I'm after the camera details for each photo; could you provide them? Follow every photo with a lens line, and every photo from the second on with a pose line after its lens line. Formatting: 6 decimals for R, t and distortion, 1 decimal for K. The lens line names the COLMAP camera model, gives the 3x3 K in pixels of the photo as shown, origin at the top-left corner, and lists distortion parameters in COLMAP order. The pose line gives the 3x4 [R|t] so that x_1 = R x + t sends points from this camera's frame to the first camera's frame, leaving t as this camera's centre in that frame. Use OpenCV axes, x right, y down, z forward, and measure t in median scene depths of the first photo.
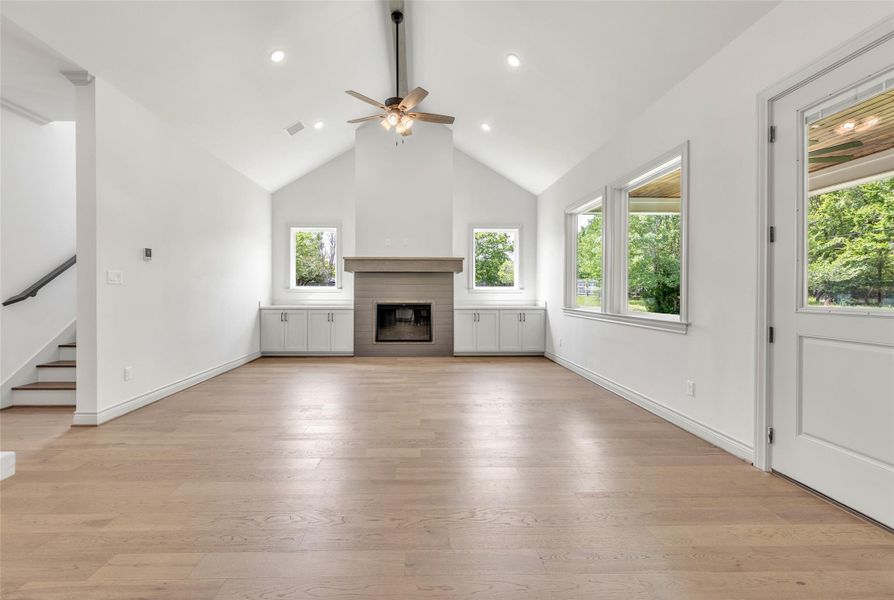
lens RADIAL K [[388.6, 0, 431.4], [0, 388.6, 292.2], [0, 0, 1]] dist [0.002959, -0.000015]
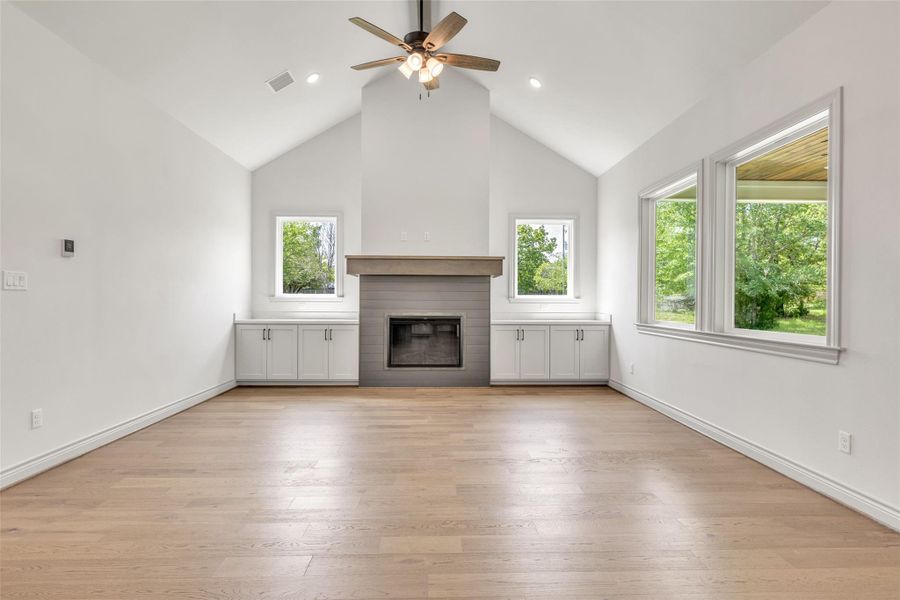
lens RADIAL K [[468.4, 0, 455.2], [0, 468.4, 302.6], [0, 0, 1]] dist [-0.000258, 0.002777]
pose [[0.999958, 0.002465, 0.008864, -0.026392], [-0.002500, 0.999989, 0.003961, -0.003028], [-0.008854, -0.003983, 0.999953, 0.109046]]
